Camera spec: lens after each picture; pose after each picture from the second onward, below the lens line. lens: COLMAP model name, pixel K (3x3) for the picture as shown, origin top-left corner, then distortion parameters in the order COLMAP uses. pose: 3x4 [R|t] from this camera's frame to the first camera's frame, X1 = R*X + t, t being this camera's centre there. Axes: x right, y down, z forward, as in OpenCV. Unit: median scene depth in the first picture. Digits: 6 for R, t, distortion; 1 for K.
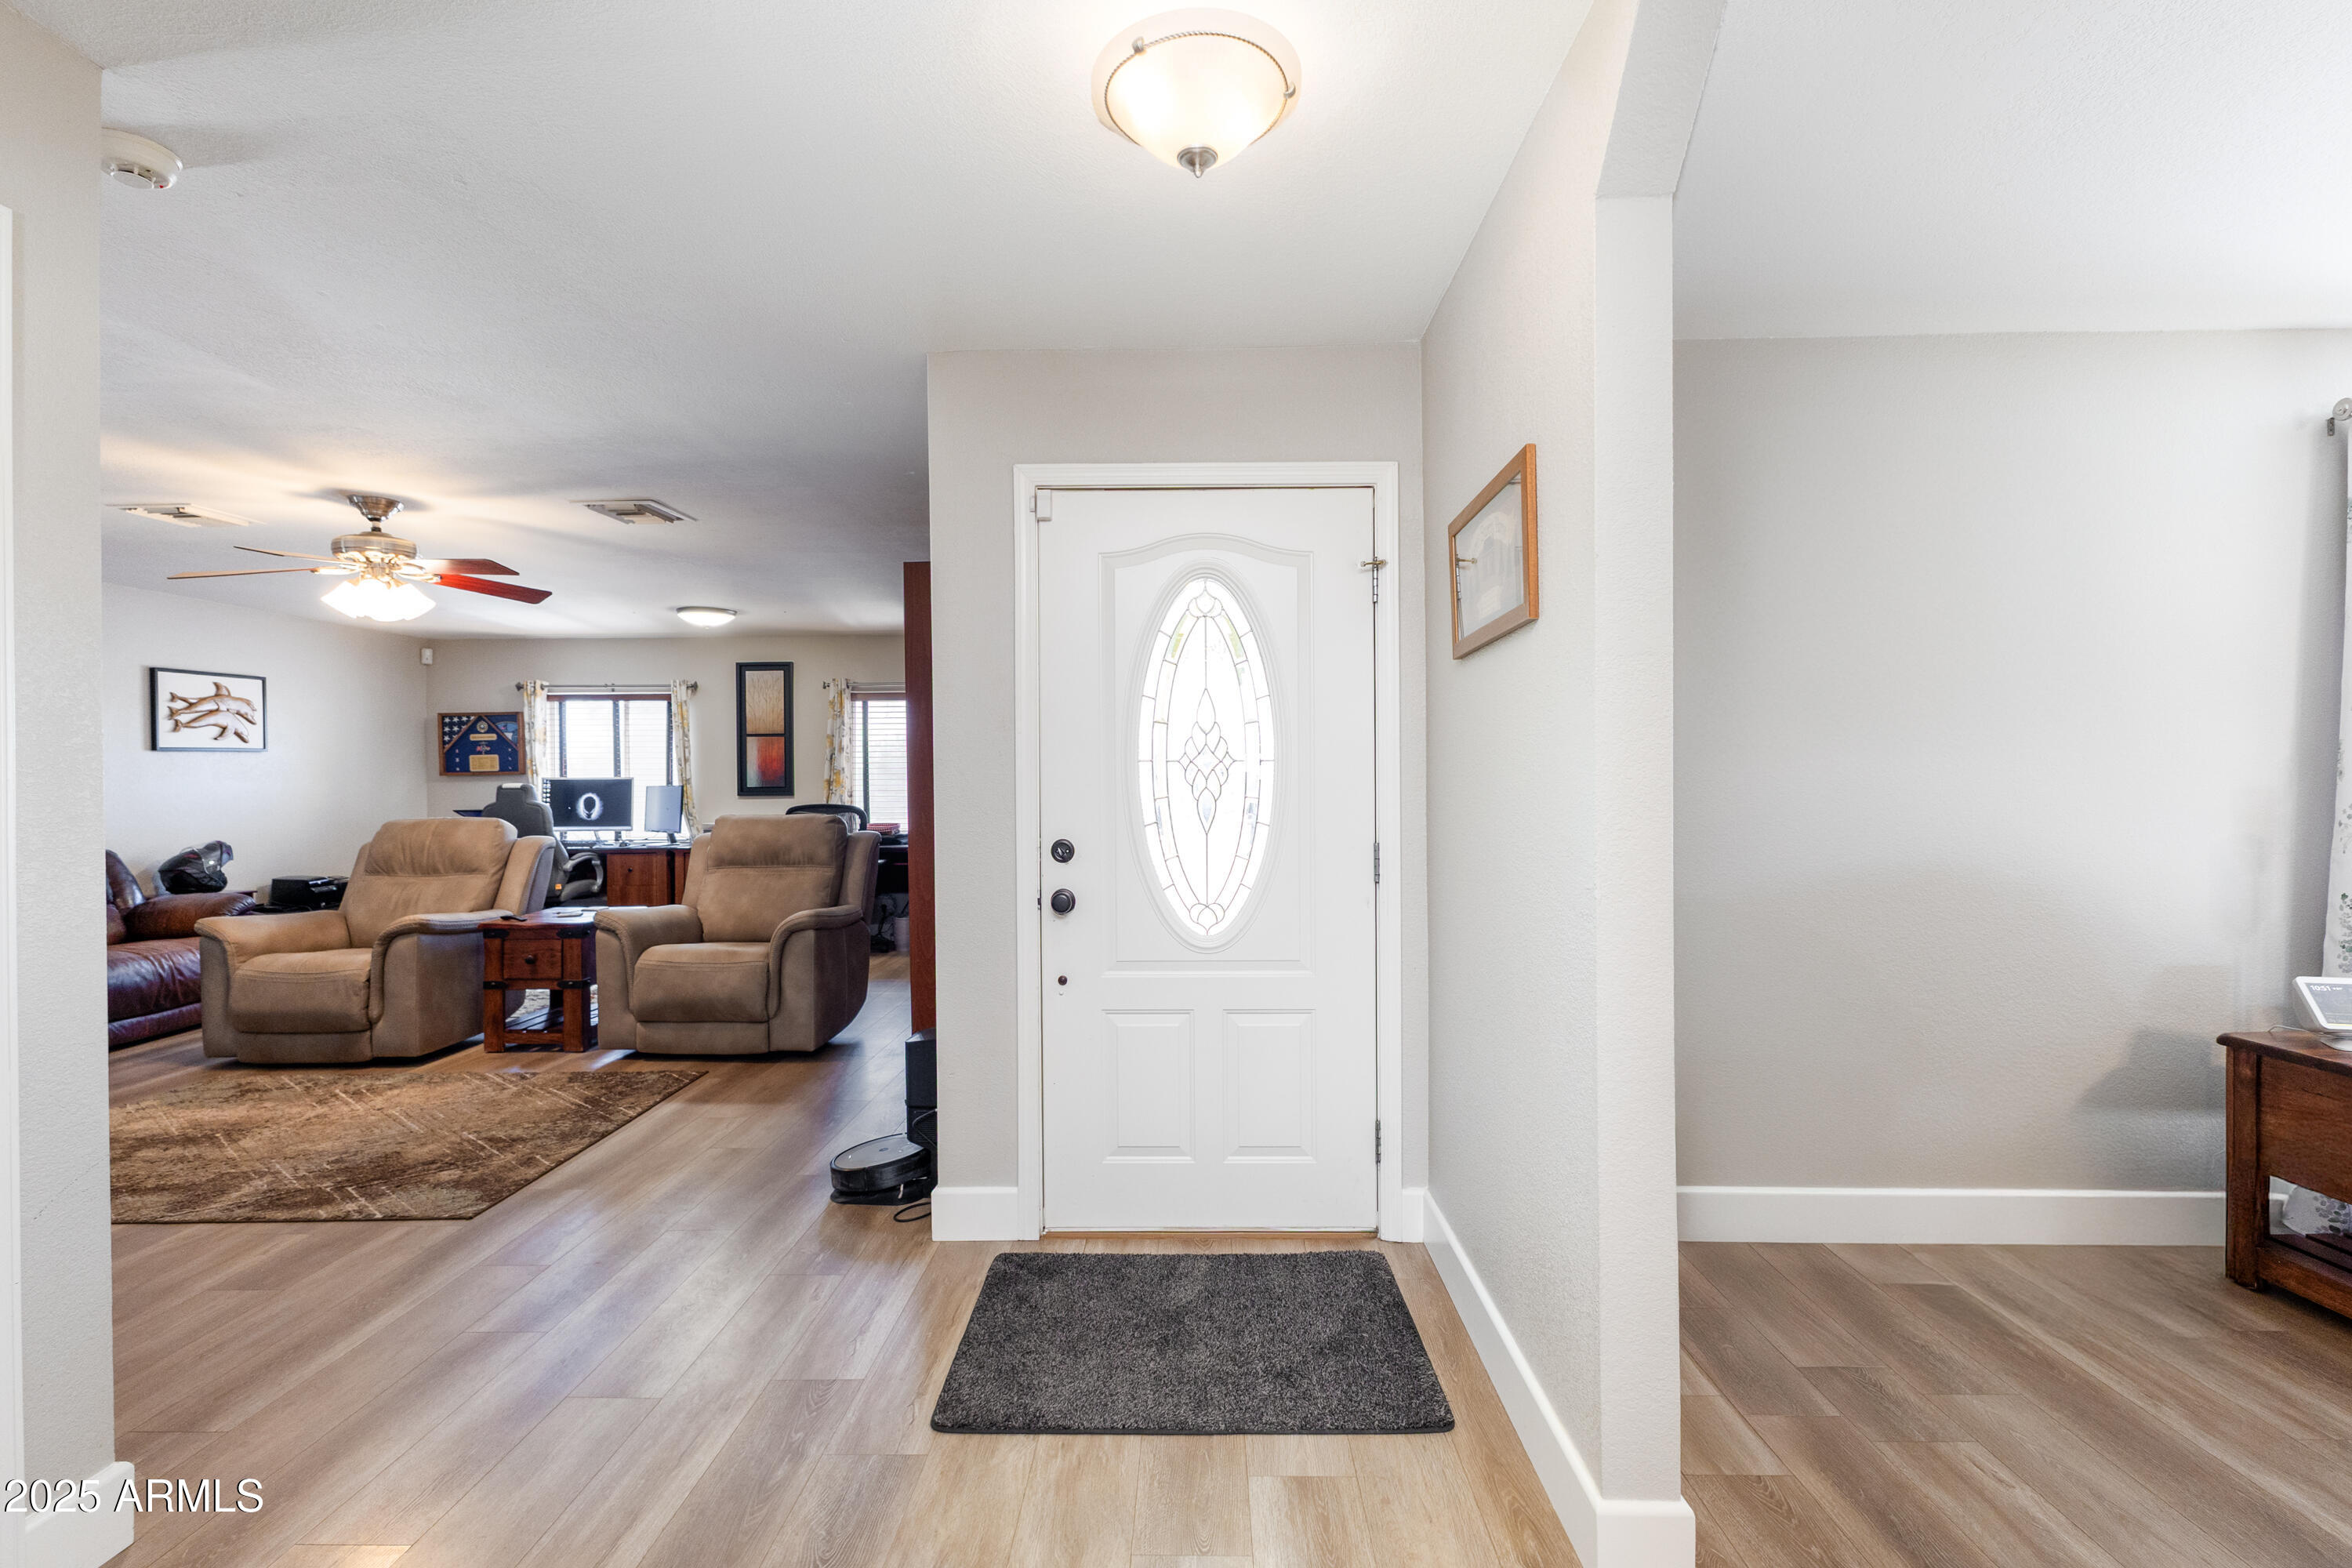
lens RADIAL K [[1052.2, 0, 1181.3], [0, 1052.2, 776.8], [0, 0, 1]] dist [0.001471, 0.000104]
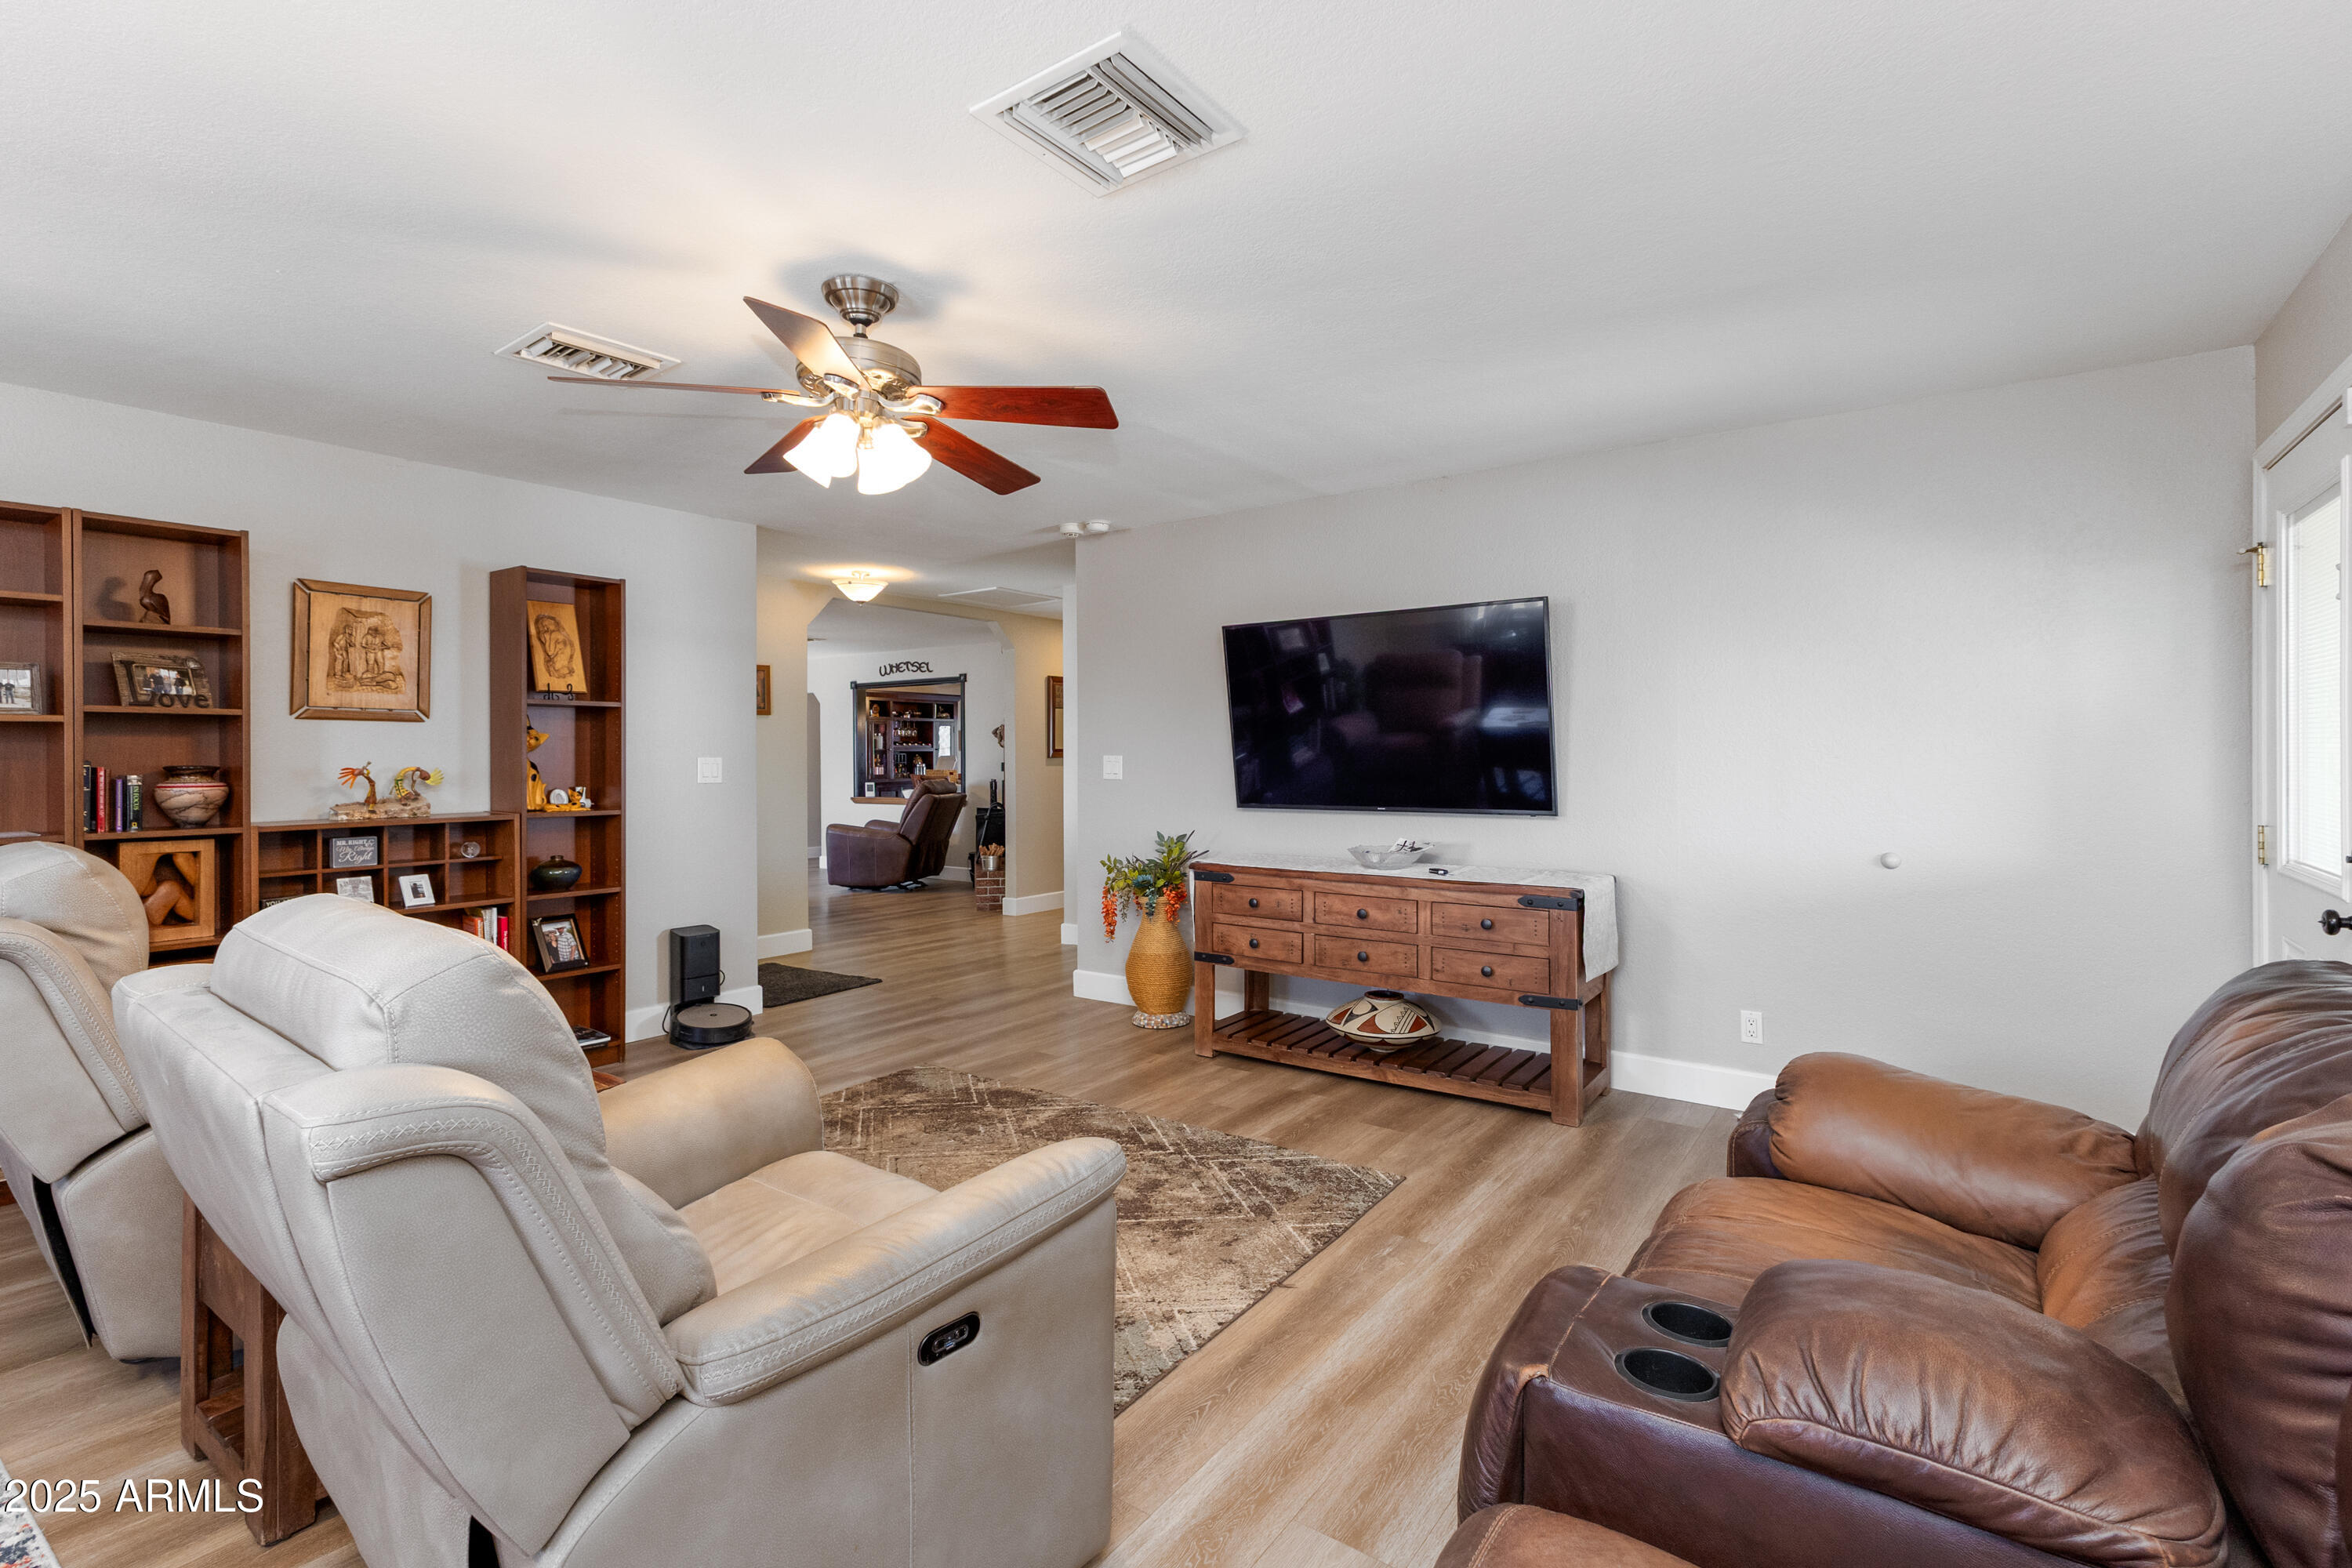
lens RADIAL K [[1077.1, 0, 1173.8], [0, 1077.1, 754.9], [0, 0, 1]] dist [0.014798, 0.000005]
pose [[-0.812020, 0.012614, 0.583493, -0.649351], [0.012218, 0.999915, -0.004613, 0.004876], [-0.583502, 0.003383, -0.812105, 0.715661]]
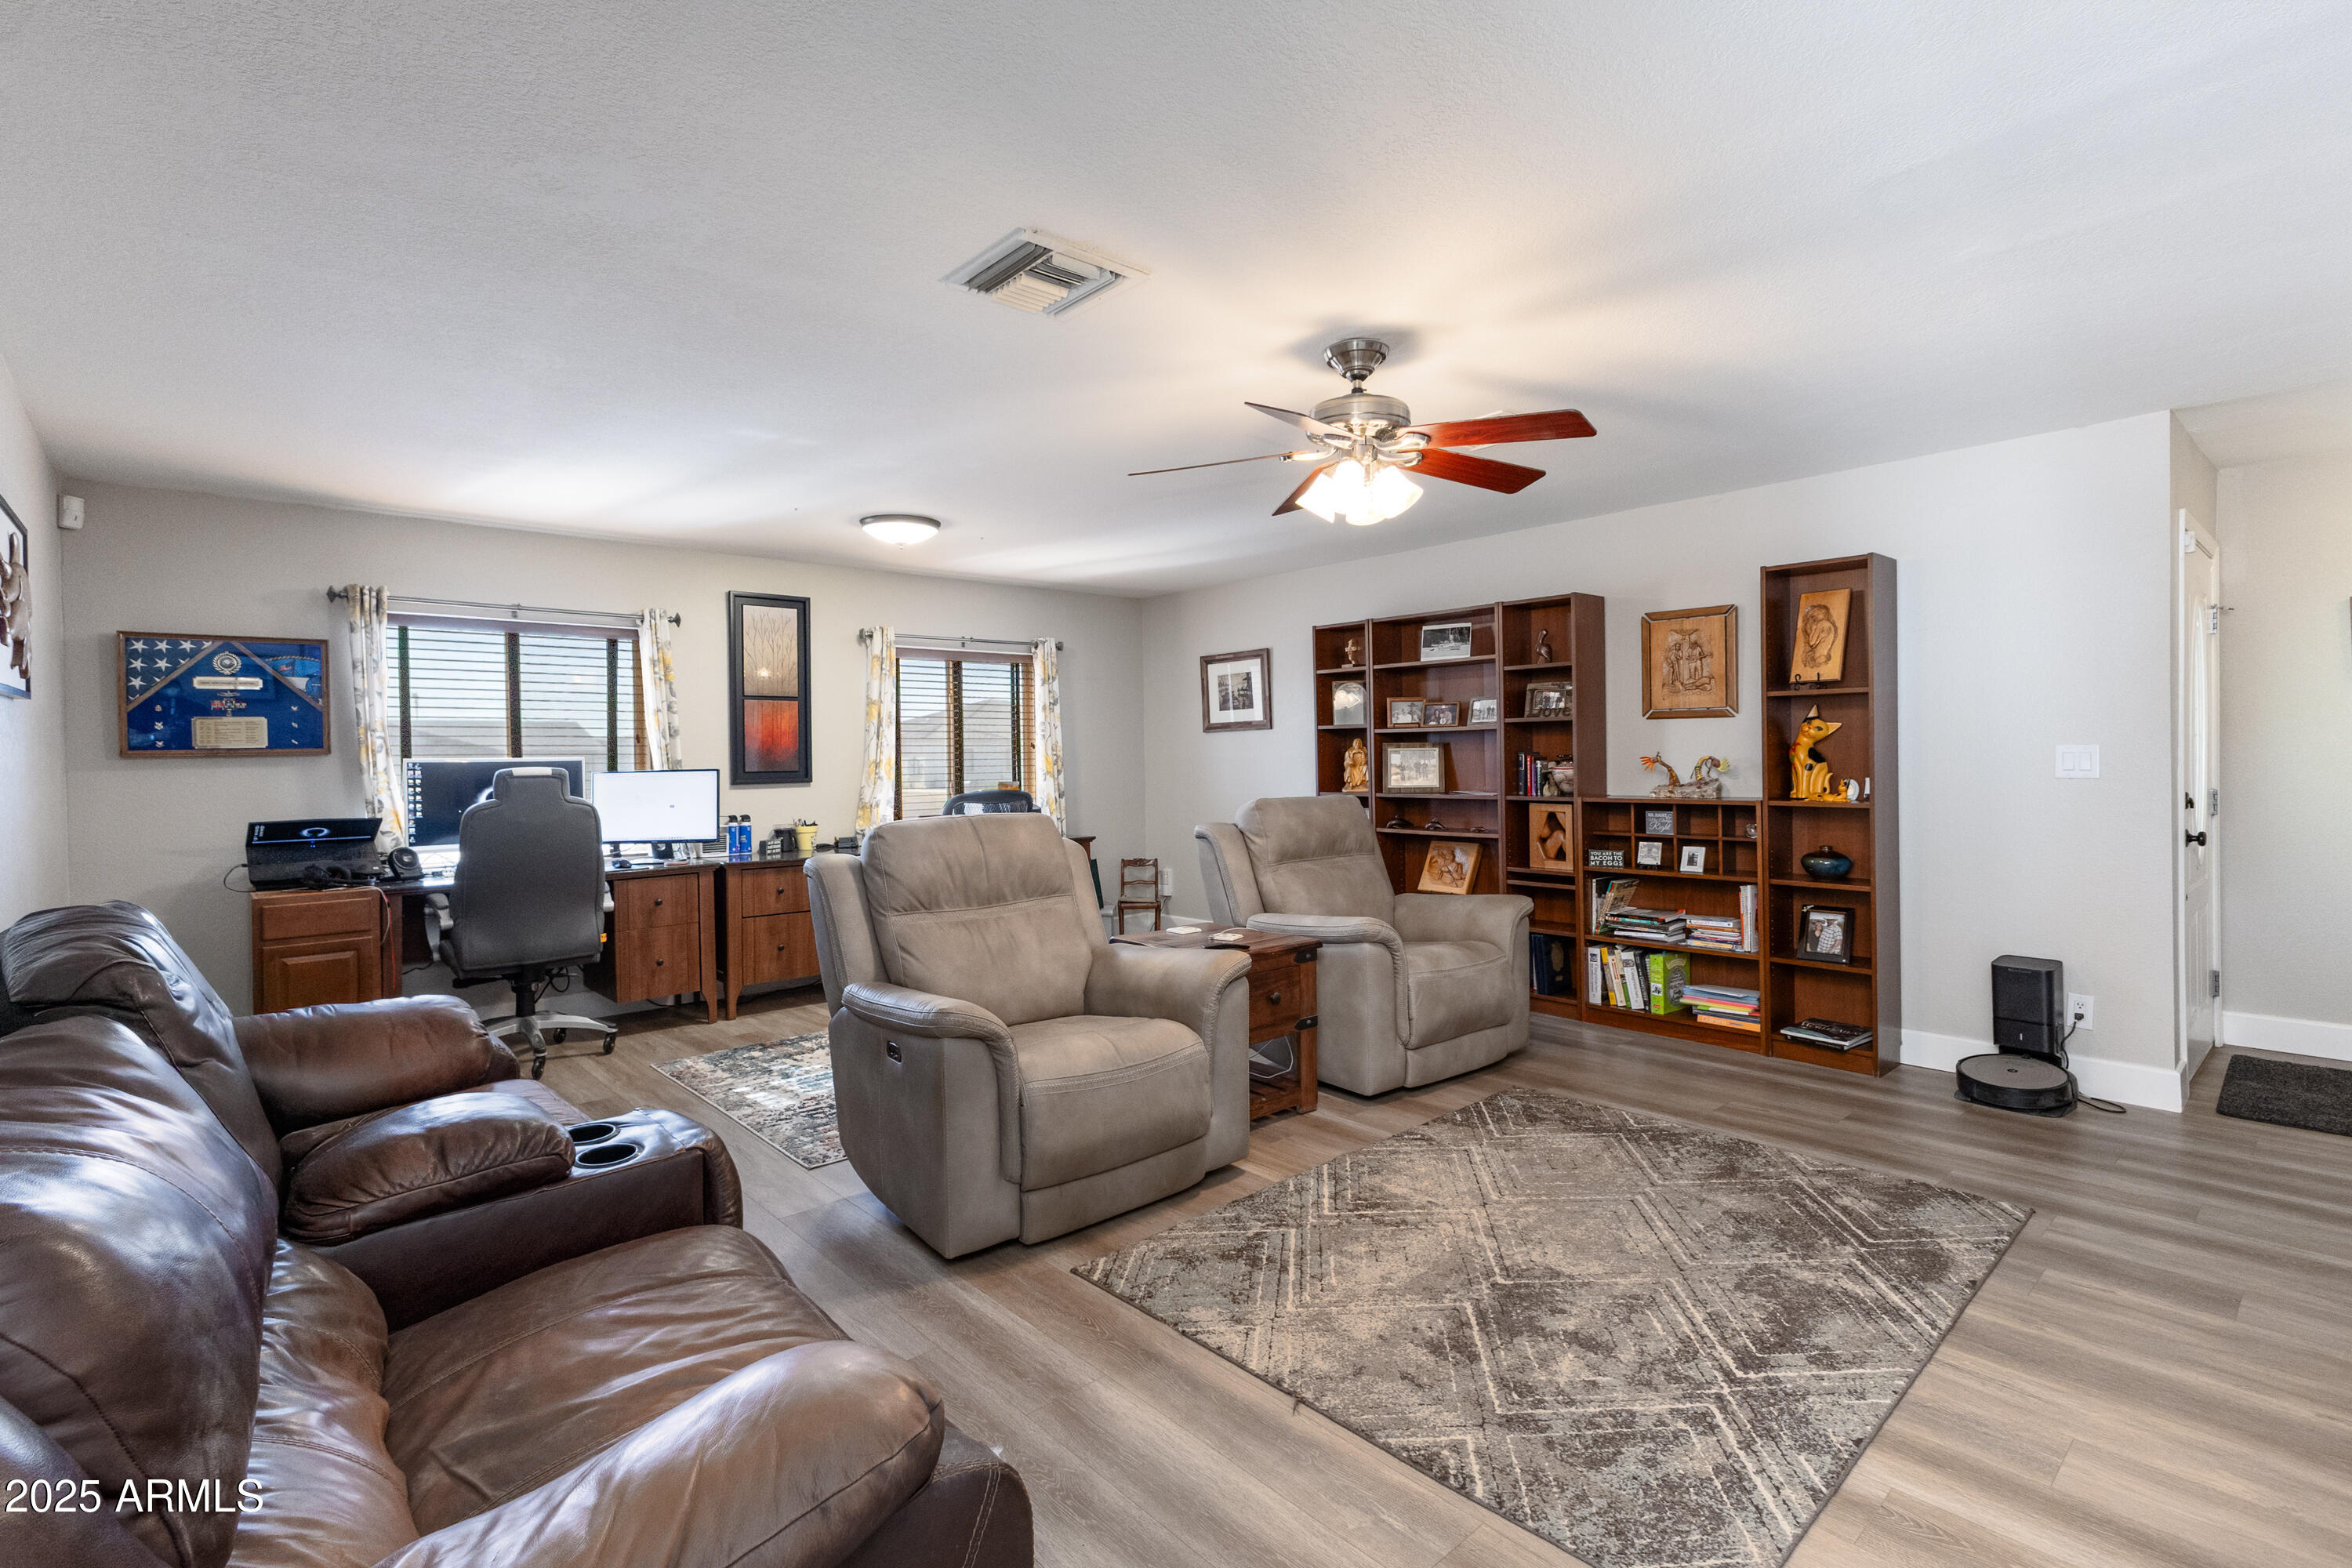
lens RADIAL K [[1077.1, 0, 1173.8], [0, 1077.1, 754.9], [0, 0, 1]] dist [0.014798, 0.000005]
pose [[0.738926, -0.000810, 0.673786, -0.683931], [0.007219, 0.999951, -0.006715, 0.005070], [-0.673747, 0.009826, 0.738896, 0.285771]]
